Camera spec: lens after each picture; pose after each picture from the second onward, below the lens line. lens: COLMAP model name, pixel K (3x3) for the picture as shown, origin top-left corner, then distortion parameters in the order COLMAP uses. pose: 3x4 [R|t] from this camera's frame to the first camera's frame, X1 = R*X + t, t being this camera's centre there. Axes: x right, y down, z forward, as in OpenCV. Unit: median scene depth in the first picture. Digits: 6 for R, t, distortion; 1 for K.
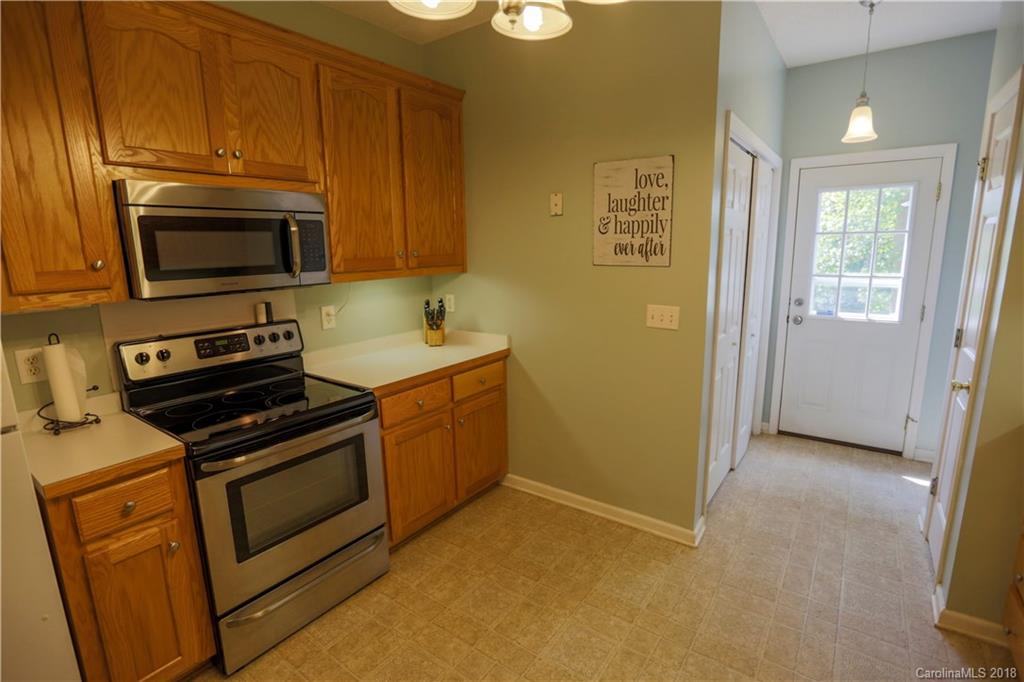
lens RADIAL K [[493.5, 0, 521.9], [0, 493.5, 341.3], [0, 0, 1]] dist [-0.042102, 0.009566]
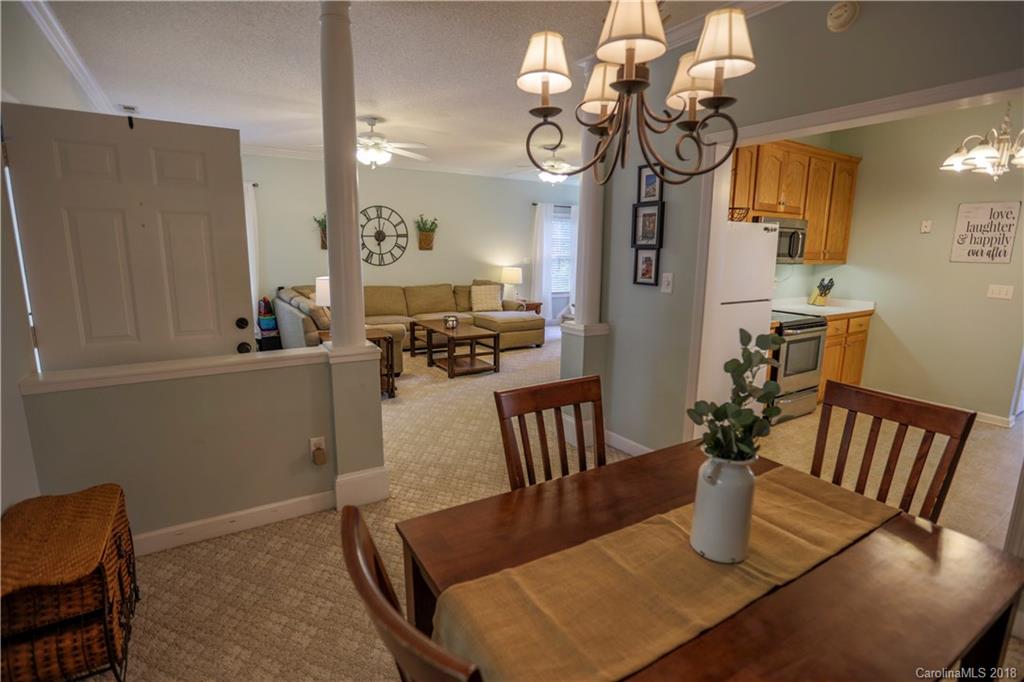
lens RADIAL K [[493.5, 0, 508.5], [0, 493.5, 344.7], [0, 0, 1]] dist [-0.042102, 0.009566]
pose [[0.922161, 0.097501, -0.374317, -0.658742], [-0.096370, 0.995107, 0.021786, 0.262308], [0.374610, 0.015982, 0.927045, -1.200820]]
